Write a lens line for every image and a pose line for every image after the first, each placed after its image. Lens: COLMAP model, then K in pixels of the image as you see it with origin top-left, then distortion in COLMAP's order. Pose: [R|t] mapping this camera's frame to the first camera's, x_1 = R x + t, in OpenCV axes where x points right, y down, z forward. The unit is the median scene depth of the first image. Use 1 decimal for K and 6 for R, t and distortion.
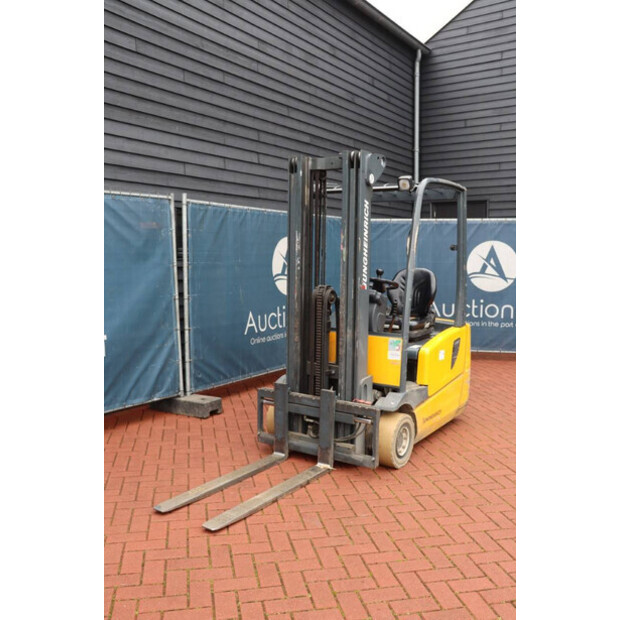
lens RADIAL K [[603.5, 0, 305.5], [0, 603.5, 315.2], [0, 0, 1]] dist [-0.076287, 0.000000]
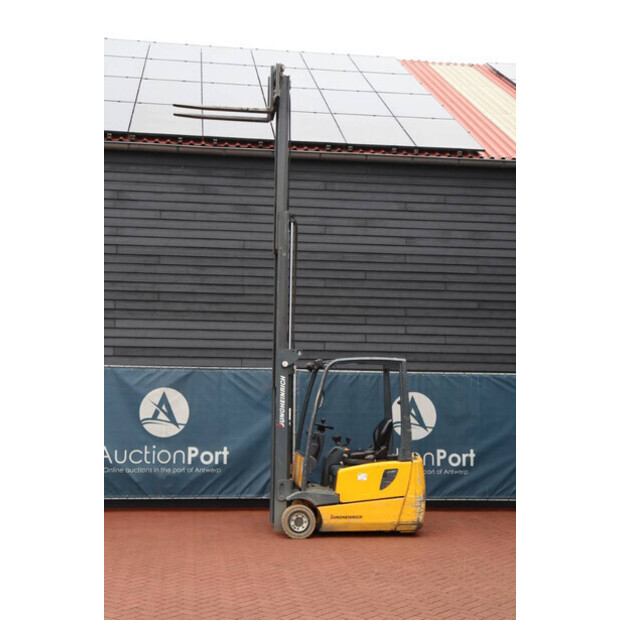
lens RADIAL K [[907.1, 0, 307.5], [0, 907.1, 322.3], [0, 0, 1]] dist [0.085443, 0.000000]
pose [[0.656640, -0.058822, -0.751907, 1.589722], [-0.082588, 0.985351, -0.149208, 0.033556], [0.749669, 0.160074, 0.642162, -0.499729]]
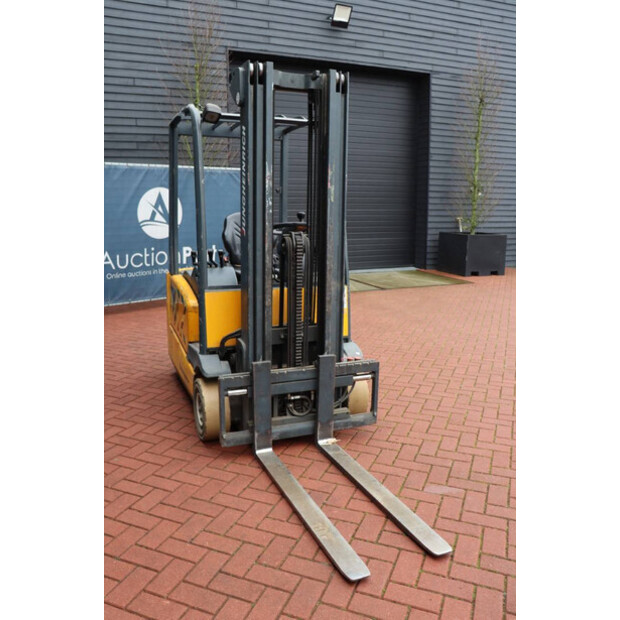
lens RADIAL K [[535.7, 0, 304.0], [0, 535.7, 308.3], [0, 0, 1]] dist [-0.126259, 0.083675]
pose [[0.553355, -0.156218, 0.818165, -0.319658], [0.082843, 0.987707, 0.132560, -0.023834], [-0.828816, -0.005574, 0.559494, 0.327646]]
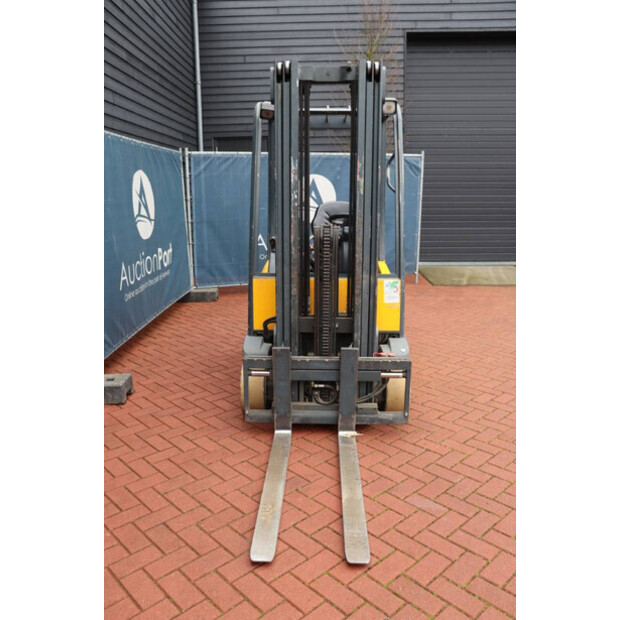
lens RADIAL K [[535.7, 0, 306.7], [0, 535.7, 309.7], [0, 0, 1]] dist [-0.126259, 0.083675]
pose [[0.846147, -0.127161, 0.517557, -0.216565], [0.064708, 0.988446, 0.137067, -0.020099], [-0.529007, -0.082489, 0.844599, 0.215481]]
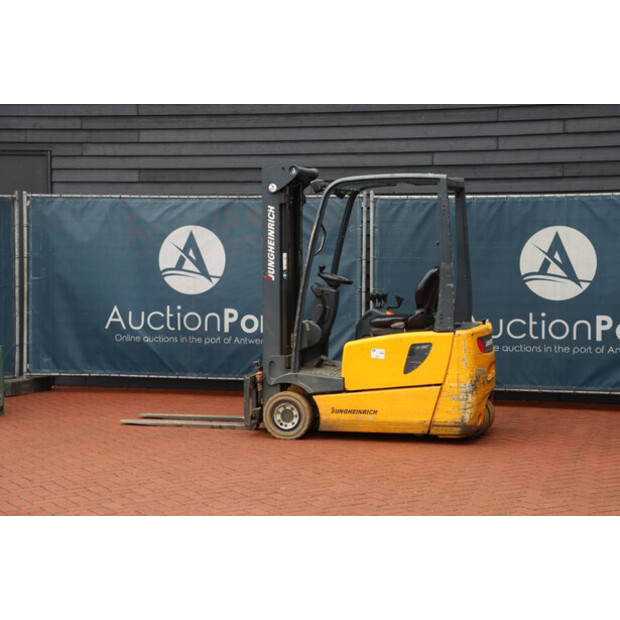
lens RADIAL K [[1321.6, 0, 310.4], [0, 1321.6, 315.0], [0, 0, 1]] dist [0.338101, 0.000000]
pose [[0.323562, 0.049843, -0.944893, 1.948300], [-0.091984, 0.995539, 0.021016, -0.026771], [0.941725, 0.080115, 0.326703, 0.165346]]
